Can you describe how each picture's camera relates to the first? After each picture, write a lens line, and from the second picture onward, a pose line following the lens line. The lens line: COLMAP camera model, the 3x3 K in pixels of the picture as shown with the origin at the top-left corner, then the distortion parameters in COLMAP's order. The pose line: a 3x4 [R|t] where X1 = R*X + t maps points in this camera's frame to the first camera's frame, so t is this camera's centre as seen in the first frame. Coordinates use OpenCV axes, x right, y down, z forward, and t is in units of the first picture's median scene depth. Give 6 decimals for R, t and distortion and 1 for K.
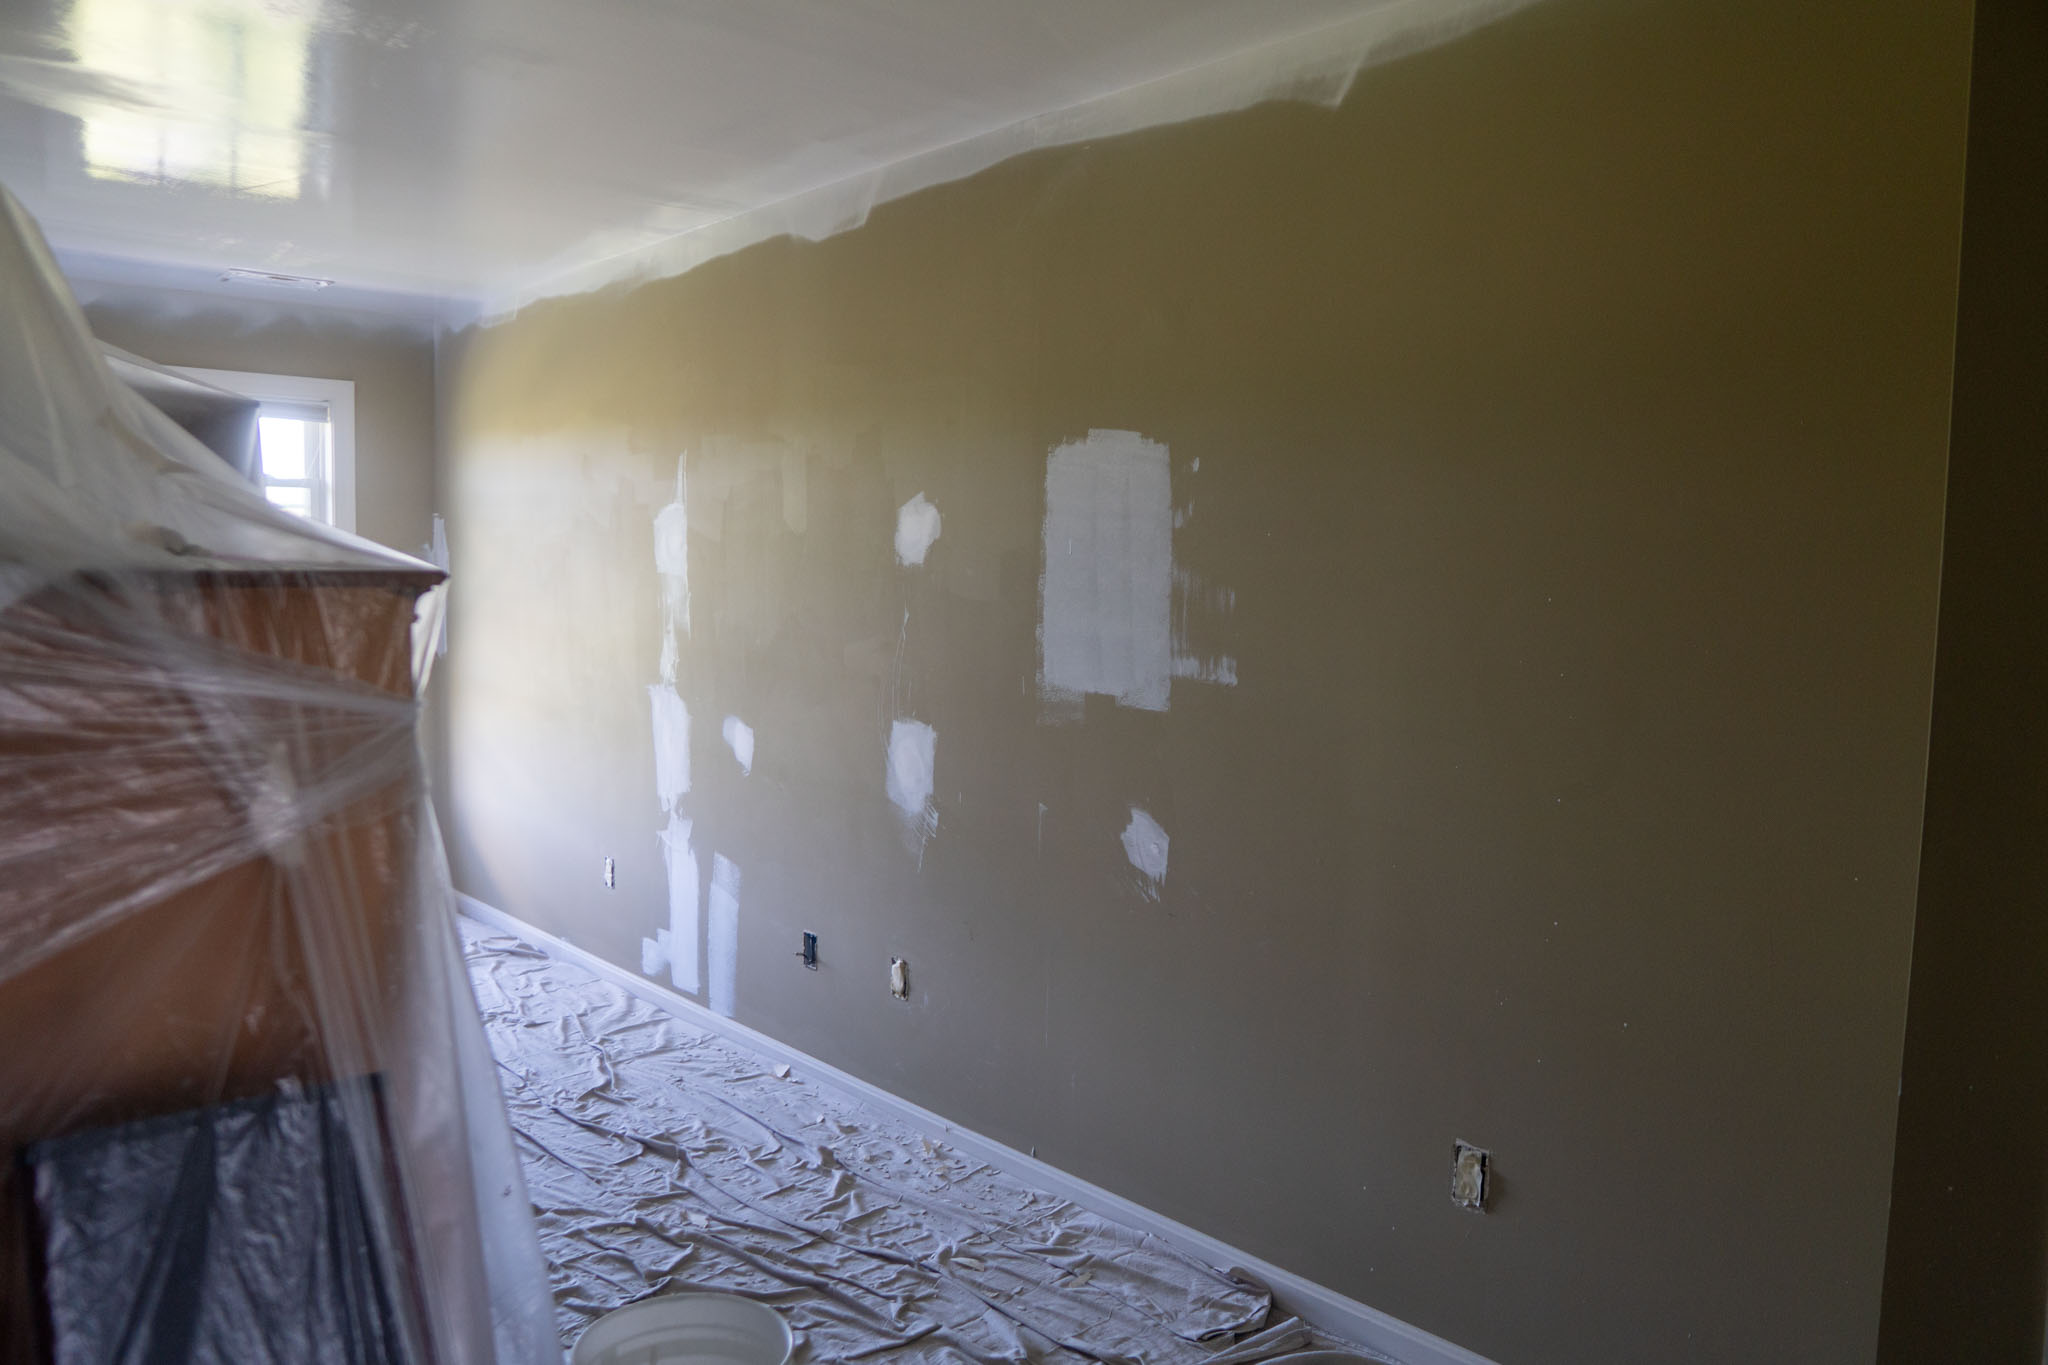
lens RADIAL K [[1440.6, 0, 1024.0], [0, 1440.6, 682.5], [0, 0, 1]] dist [-0.102931, 0.062861]
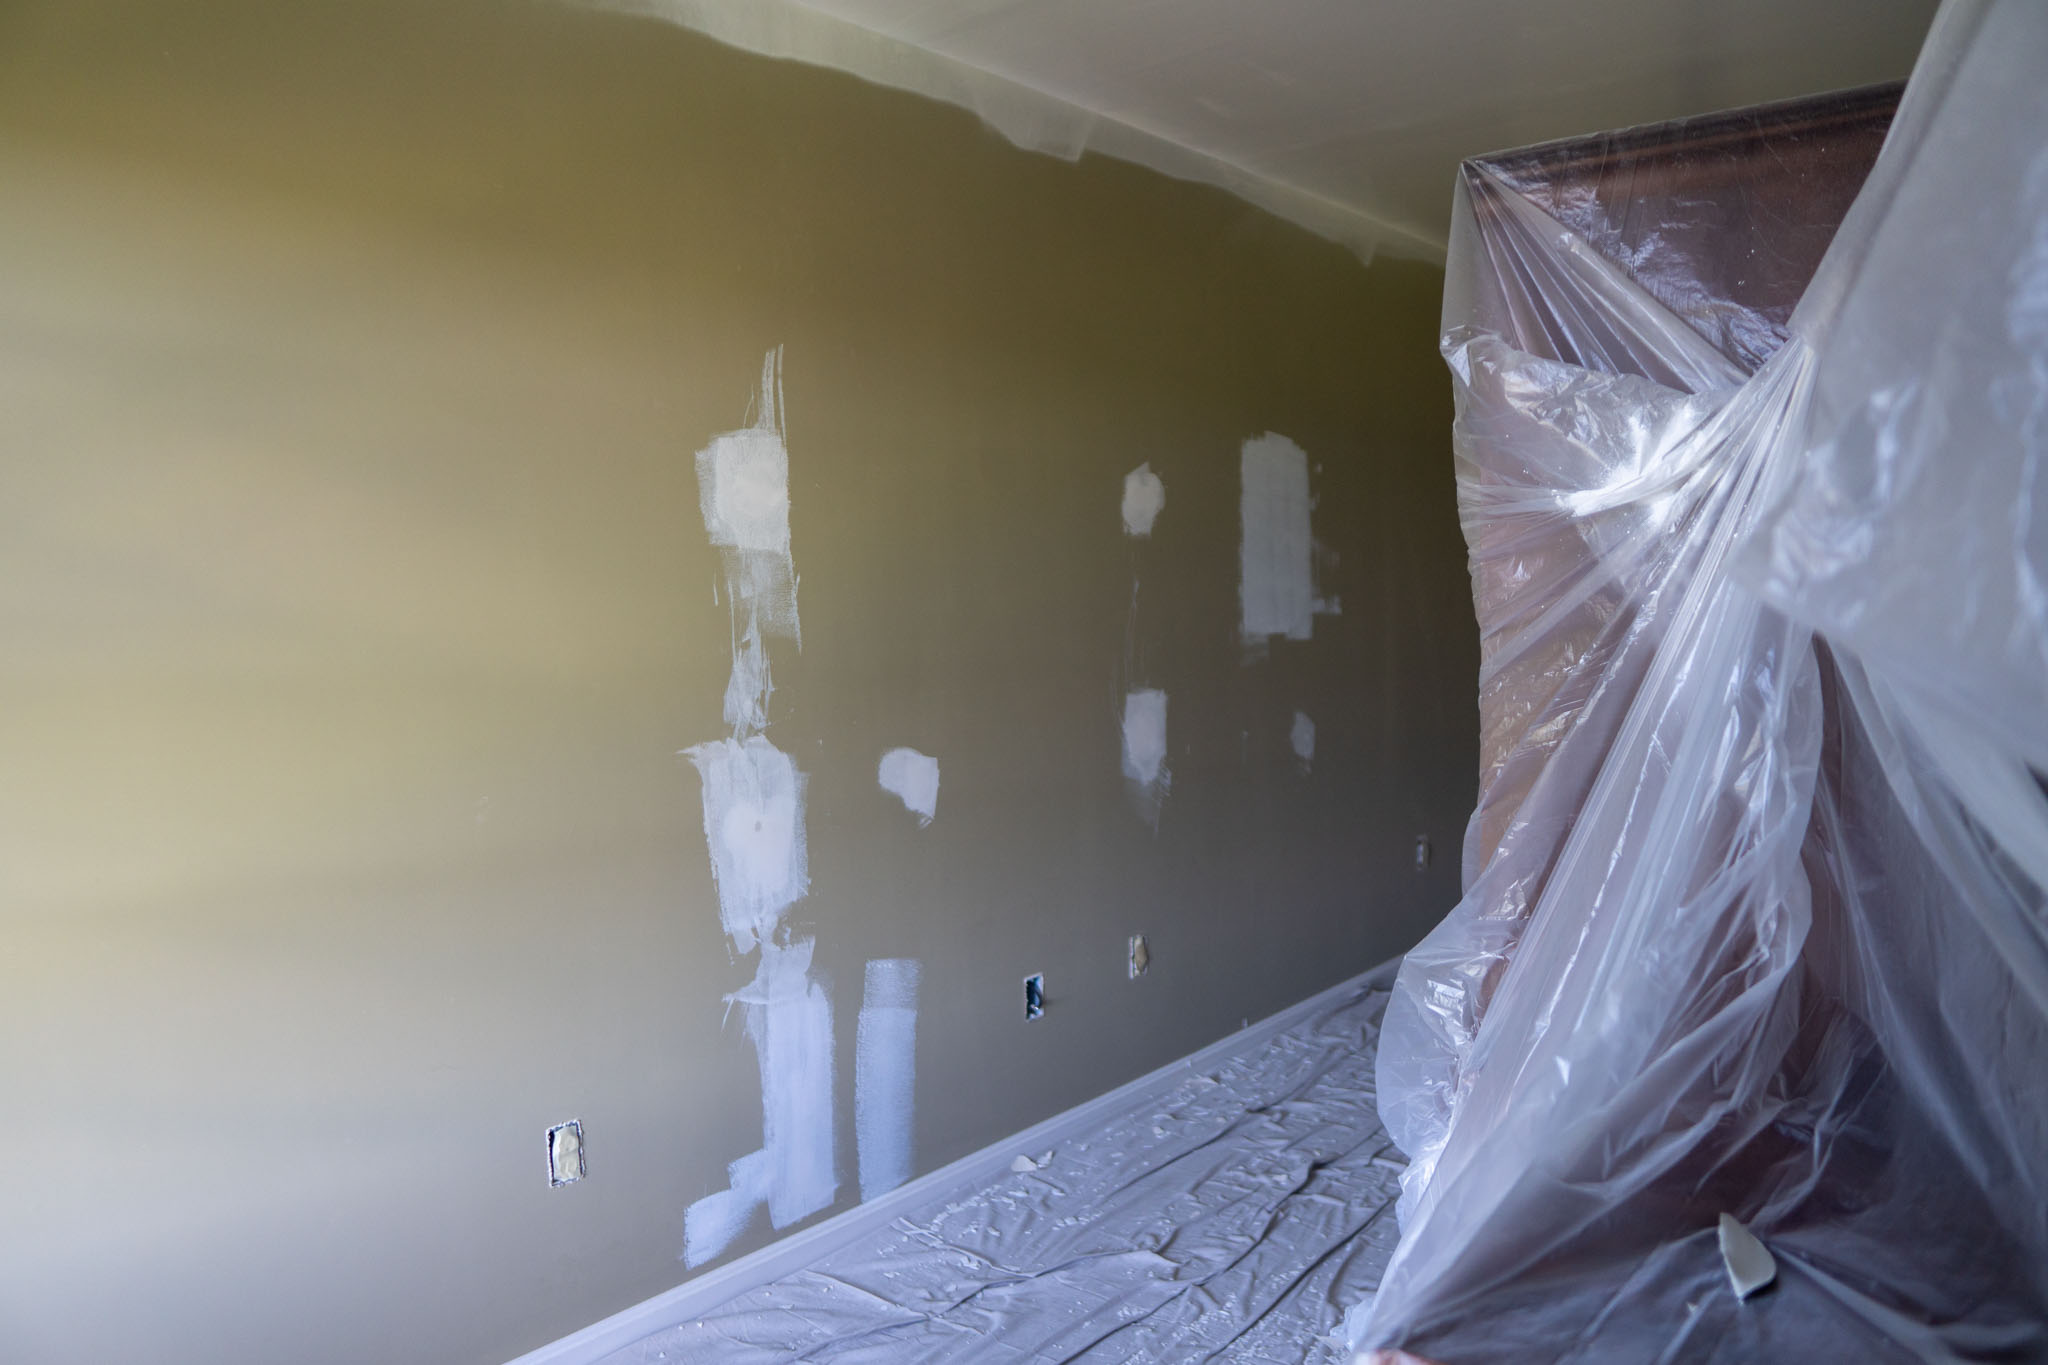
lens RADIAL K [[1440.6, 0, 1024.0], [0, 1440.6, 682.5], [0, 0, 1]] dist [-0.102931, 0.062861]
pose [[-0.114627, -0.080843, 0.990114, -1.057090], [0.098236, 0.990876, 0.092278, -0.079015], [-0.988540, 0.107842, -0.105639, 1.185334]]
